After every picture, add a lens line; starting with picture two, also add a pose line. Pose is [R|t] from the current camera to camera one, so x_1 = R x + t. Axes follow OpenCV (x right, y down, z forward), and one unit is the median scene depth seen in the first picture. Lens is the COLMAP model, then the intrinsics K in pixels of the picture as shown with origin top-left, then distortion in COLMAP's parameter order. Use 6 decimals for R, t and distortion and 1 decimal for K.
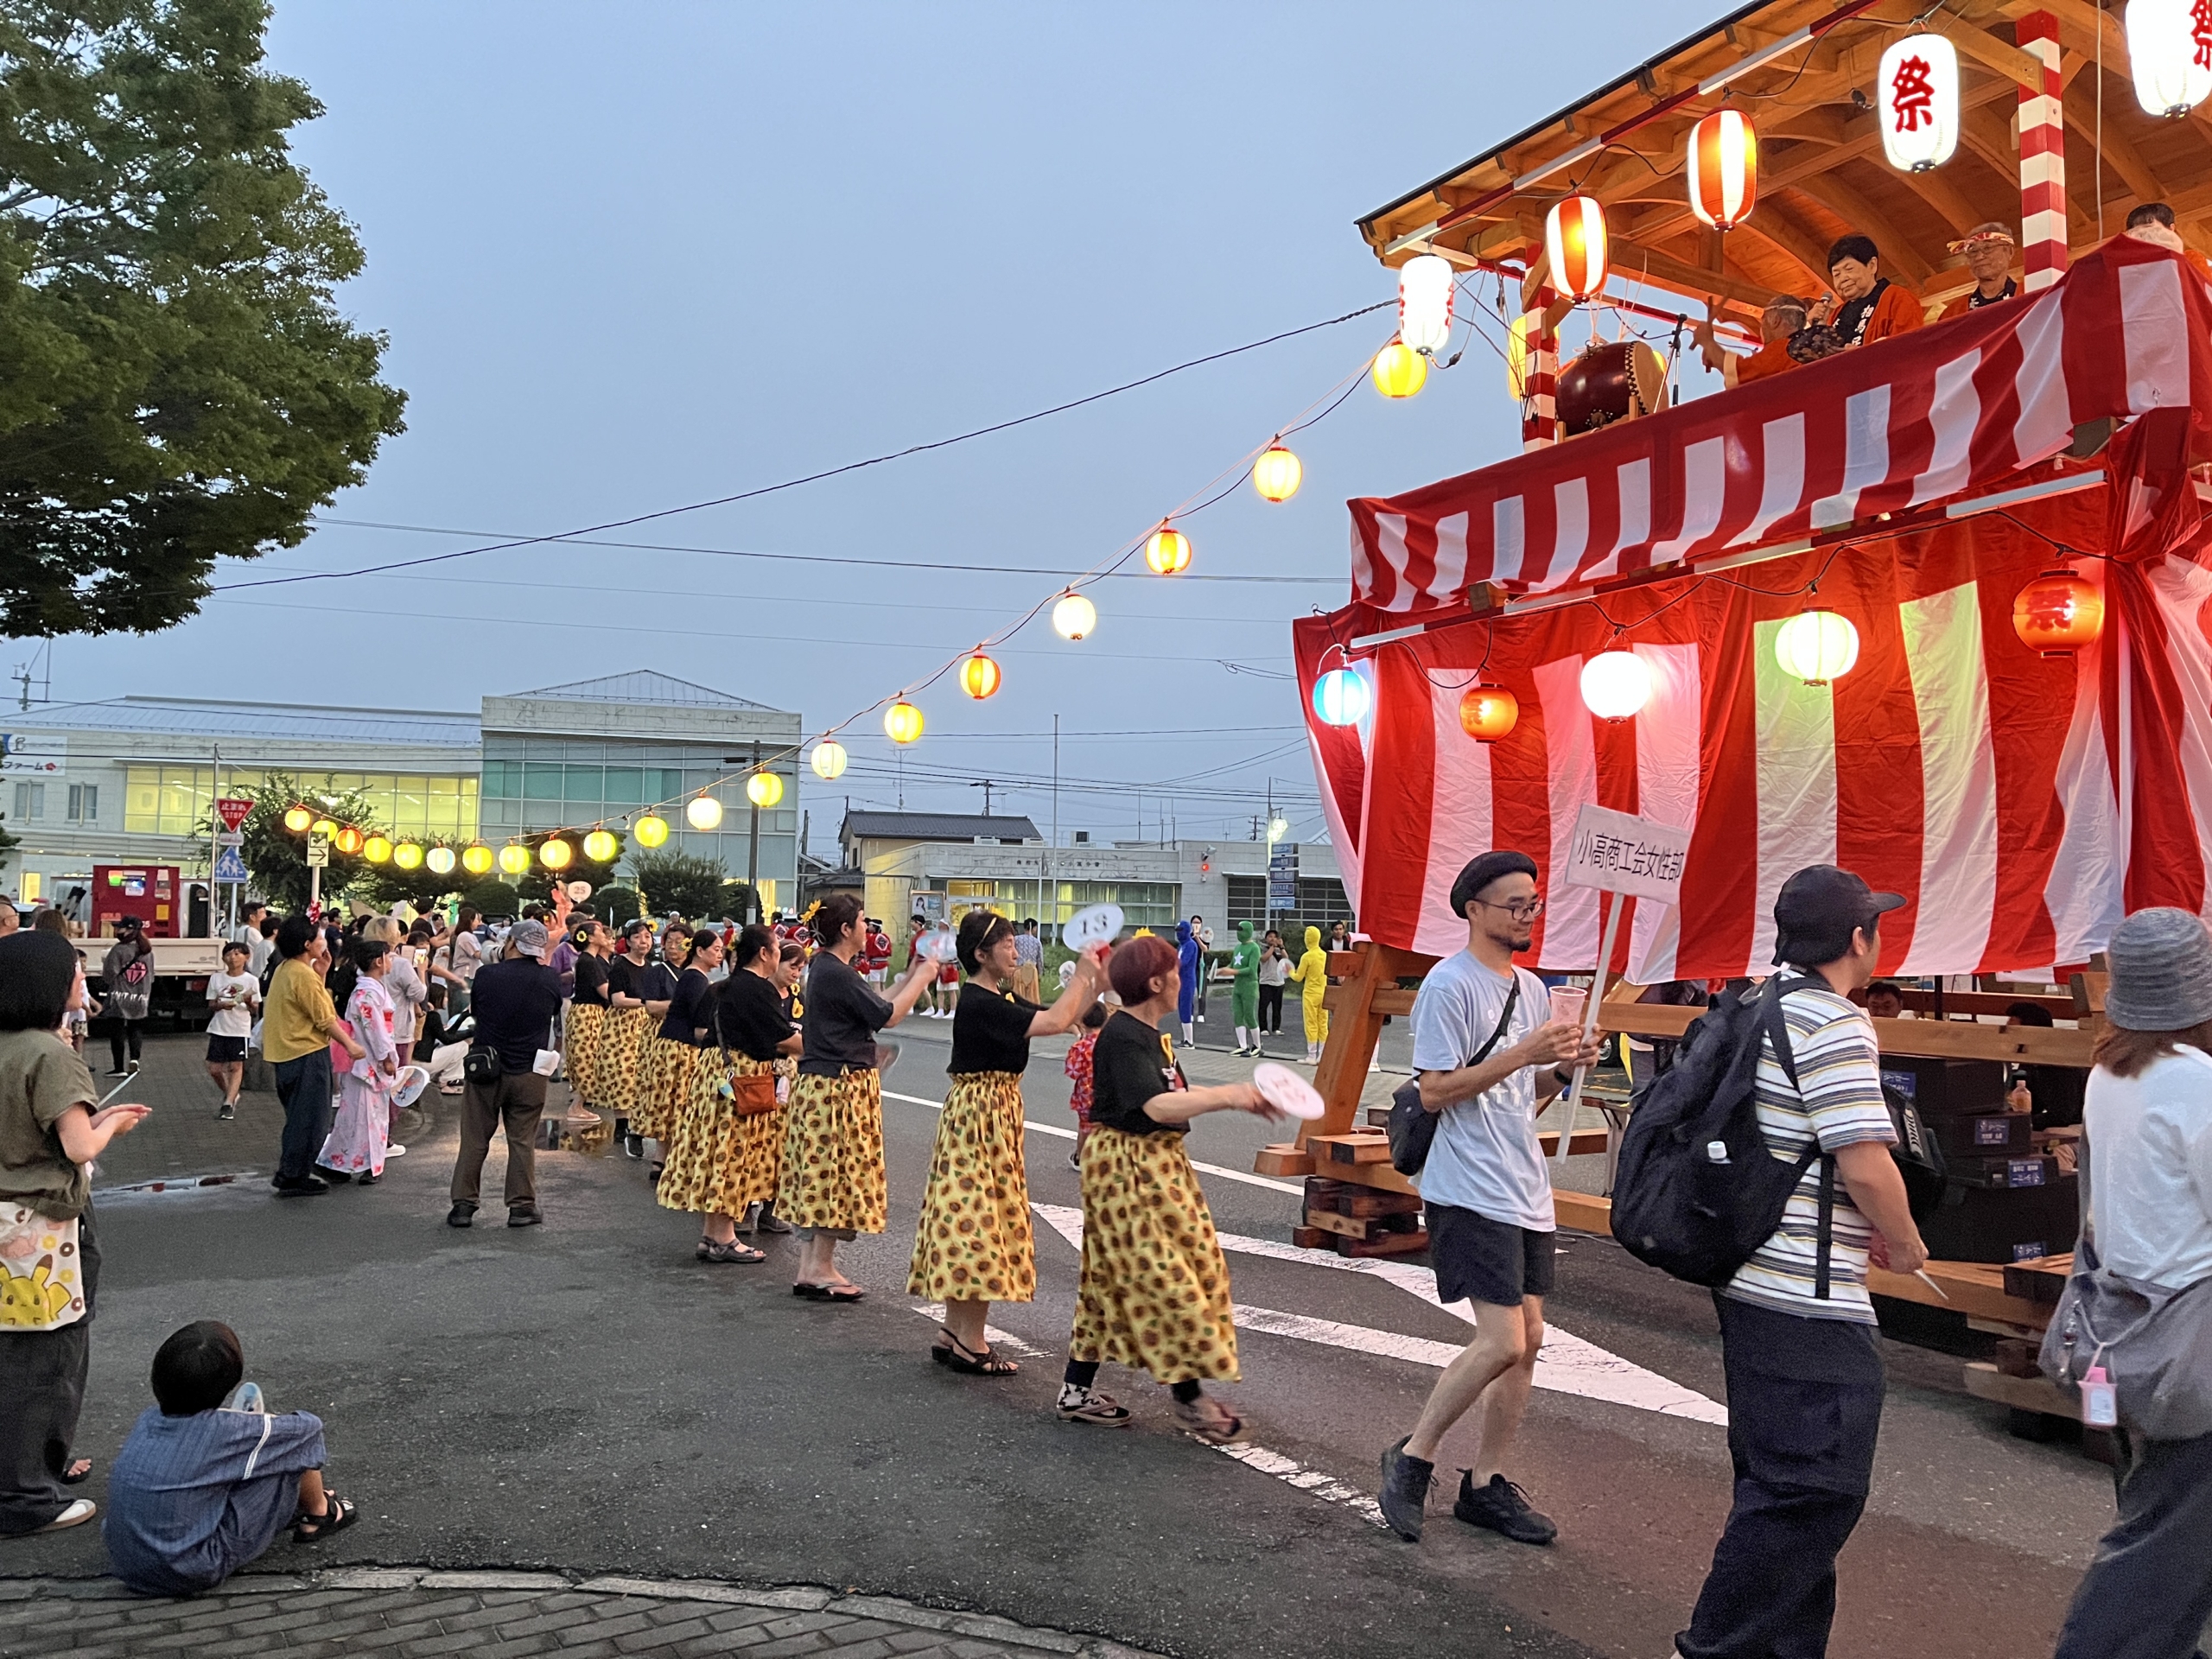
lens RADIAL K [[1659.3, 0, 1106.0], [0, 1659.3, 829.5], [0, 0, 1]] dist [0.060308, -0.083441]
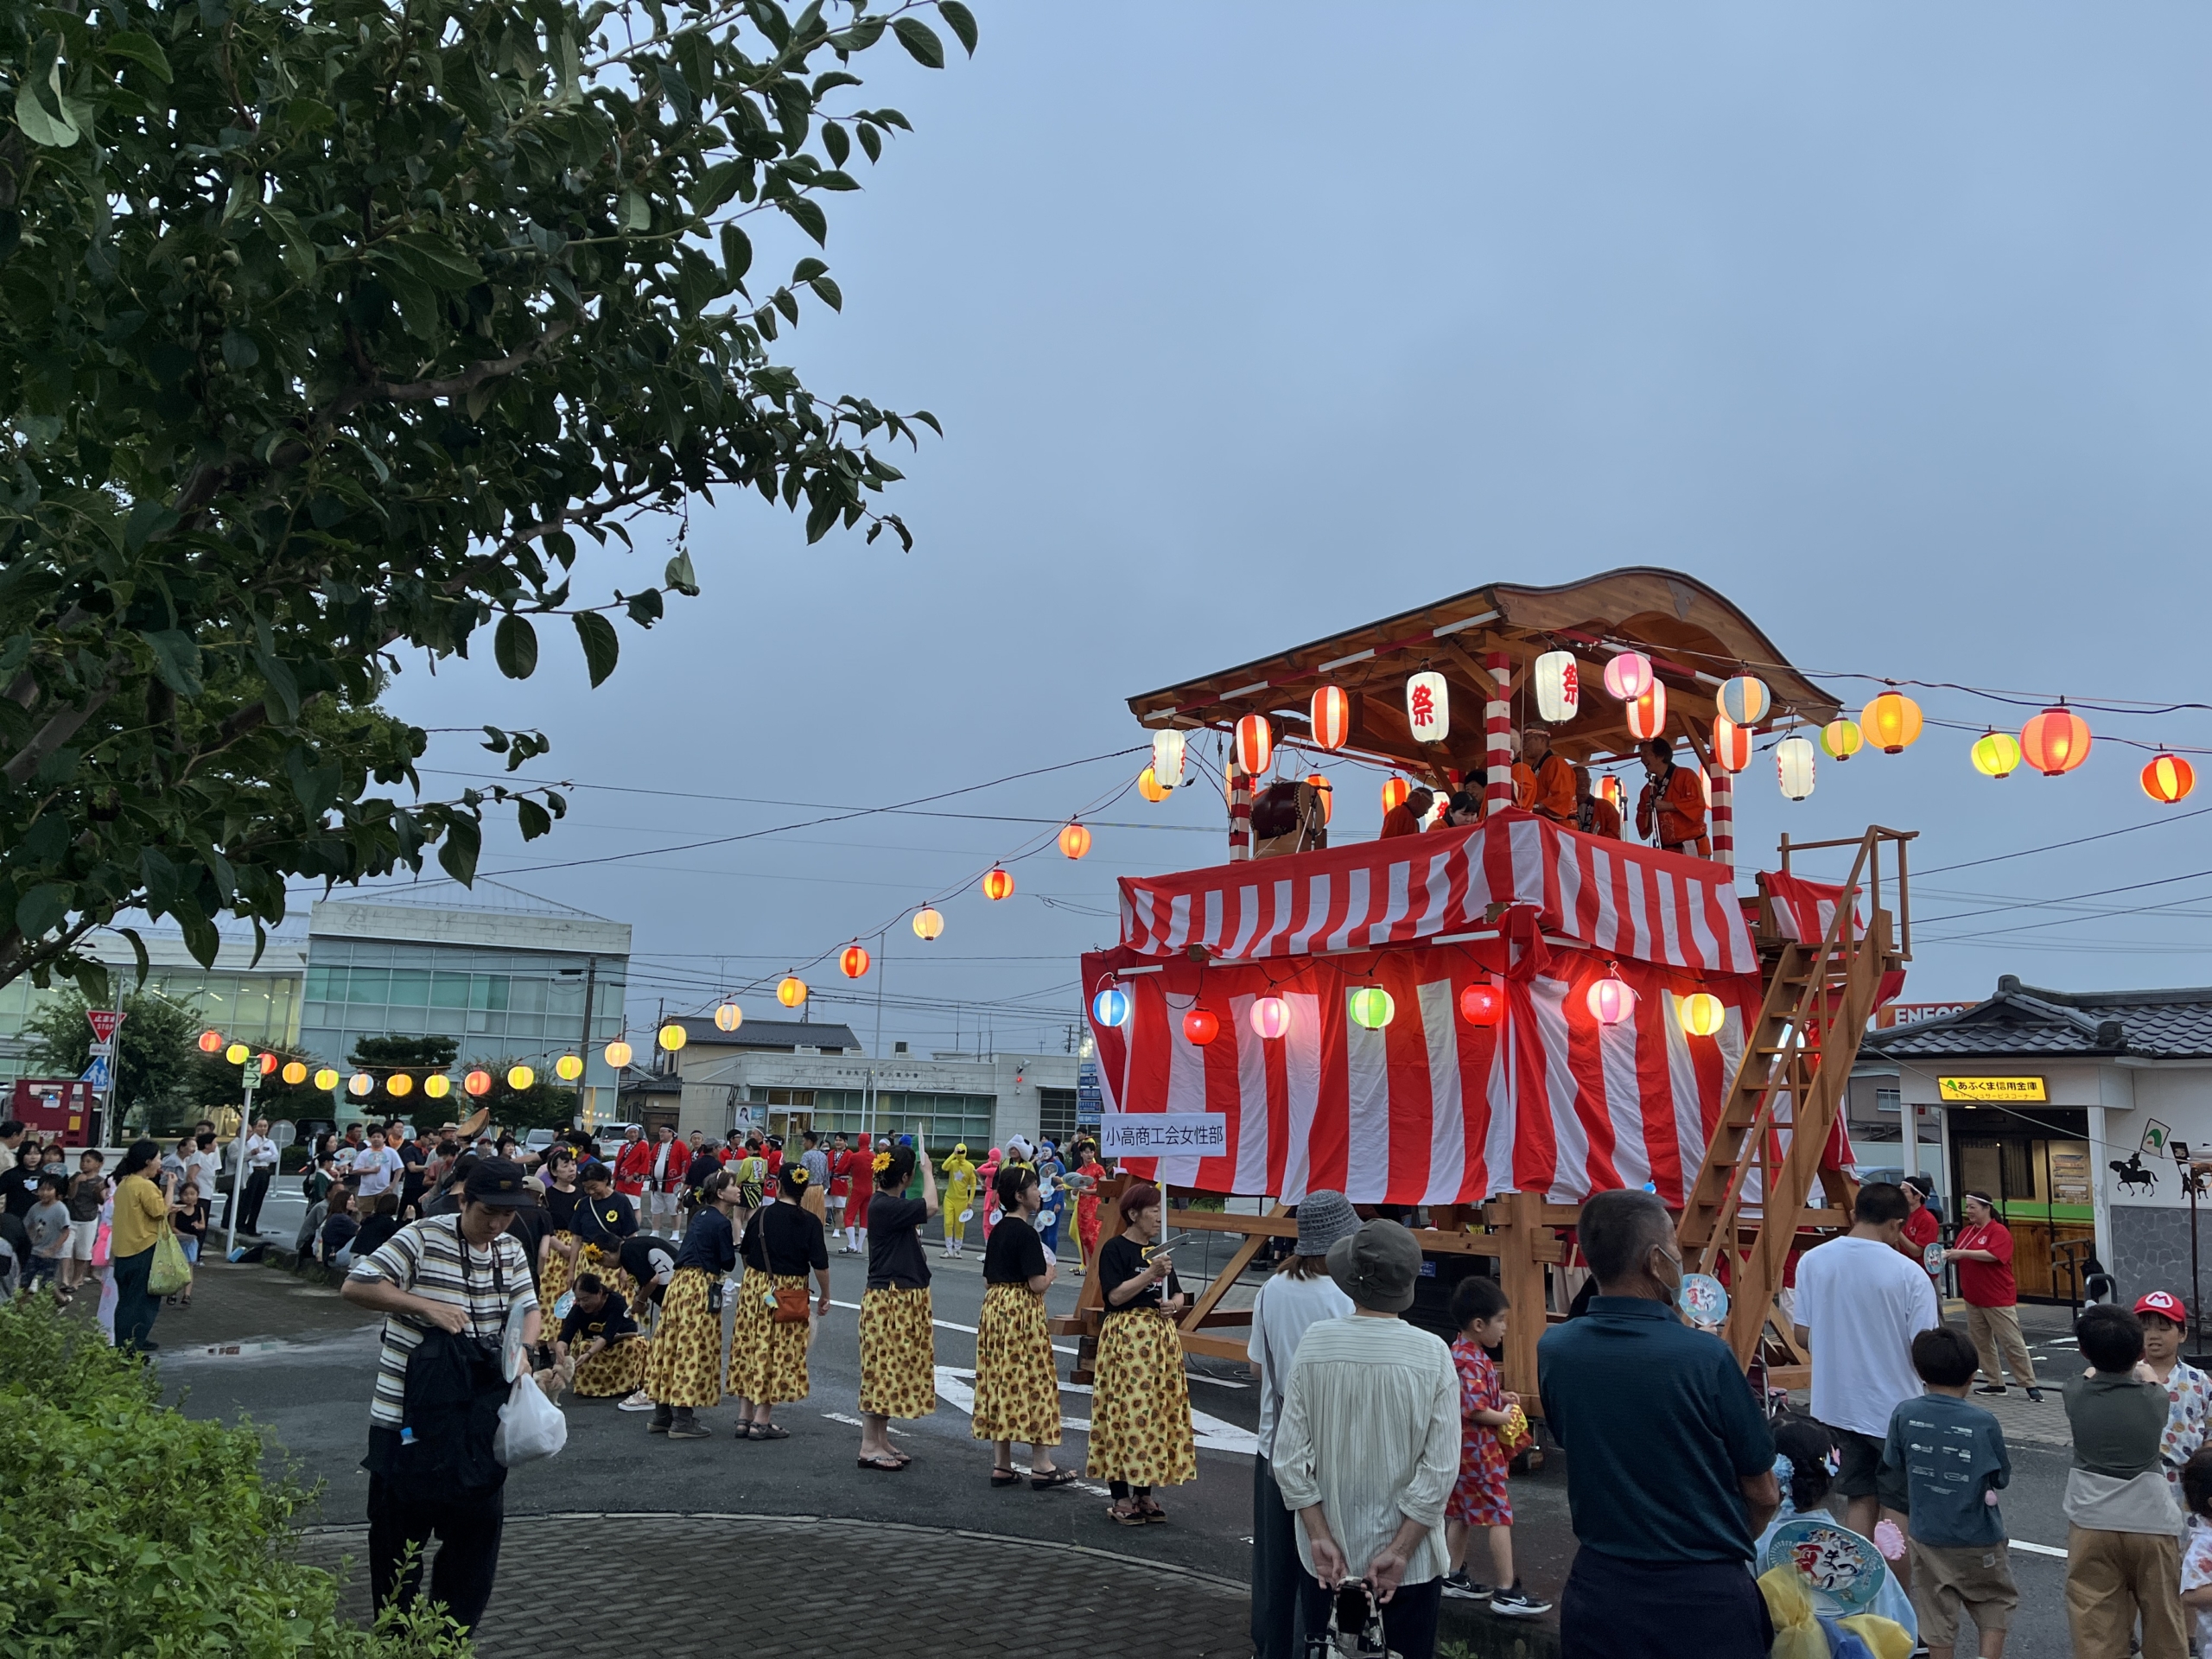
lens RADIAL K [[1659.3, 0, 1106.0], [0, 1659.3, 829.5], [0, 0, 1]] dist [0.060308, -0.083441]
pose [[0.993732, 0.033878, 0.106532, -0.028646], [-0.020647, 0.992201, -0.122928, -0.056612], [-0.109866, 0.119958, 0.986681, -0.516172]]
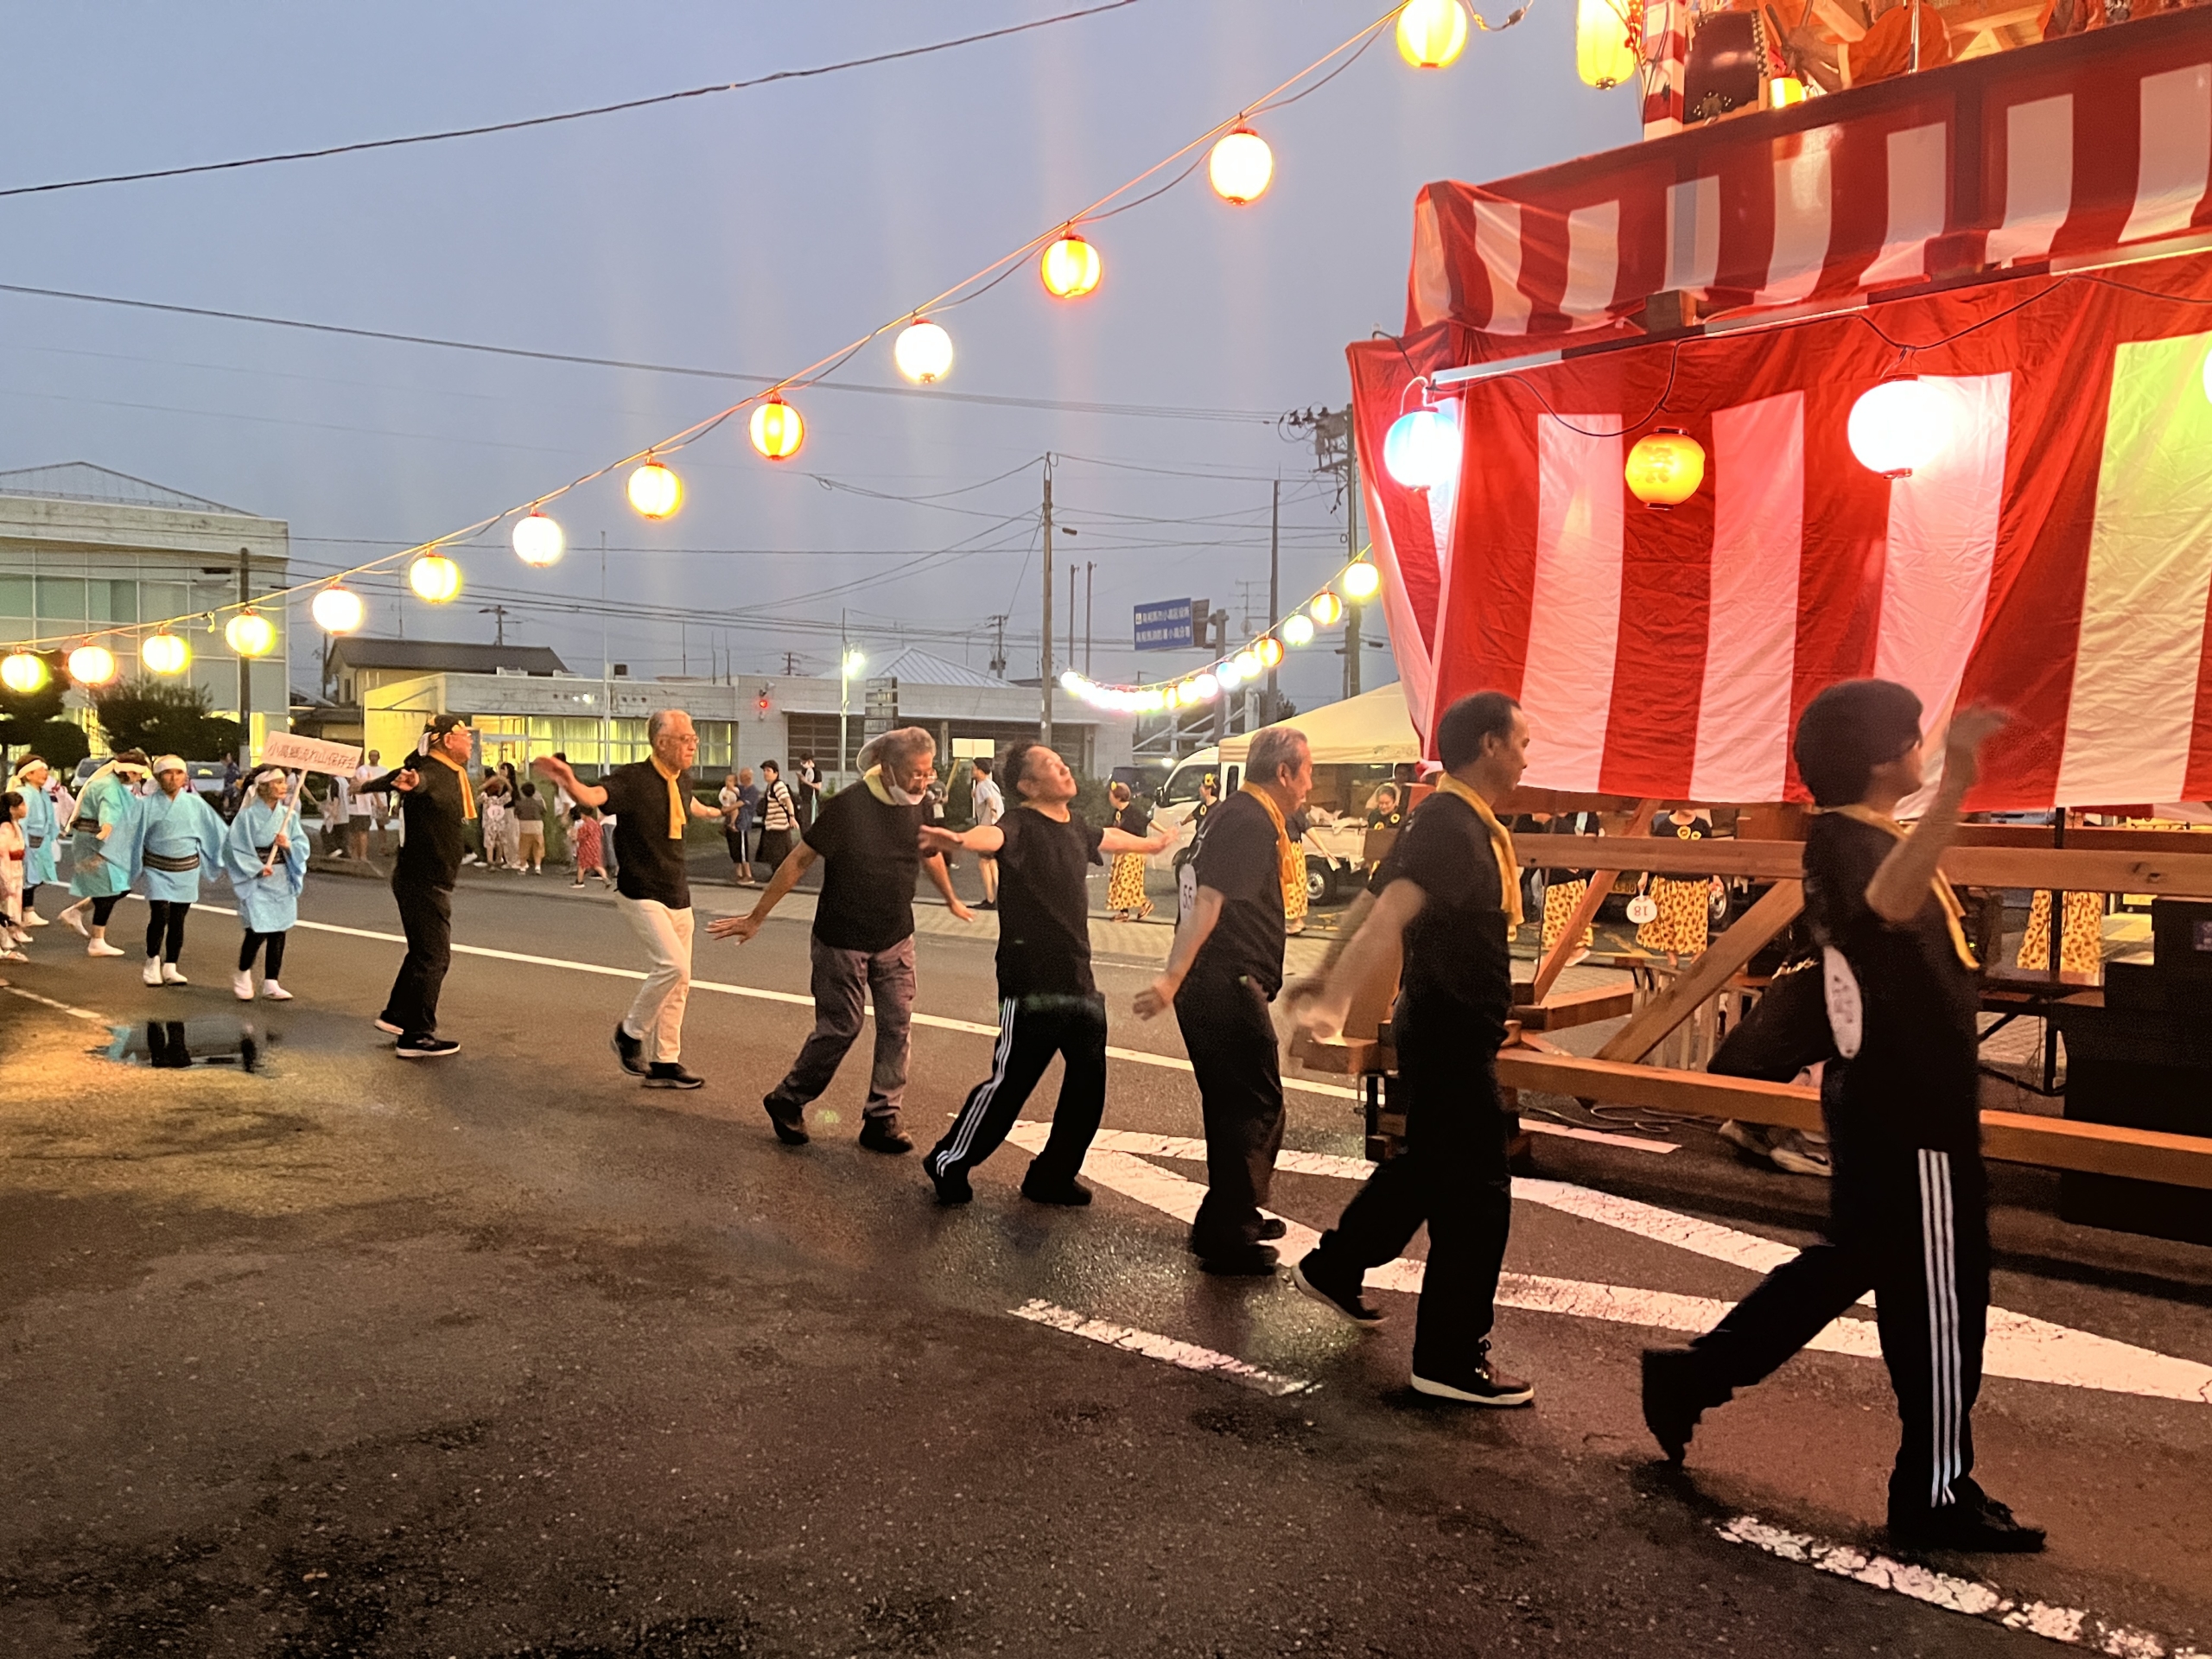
lens RADIAL K [[1659.3, 0, 1106.0], [0, 1659.3, 829.5], [0, 0, 1]] dist [0.060308, -0.083441]
pose [[0.958726, -0.015779, 0.283895, -0.220538], [-0.011614, 0.995452, 0.094550, 0.023643], [-0.284096, -0.093945, 0.954182, 0.304053]]
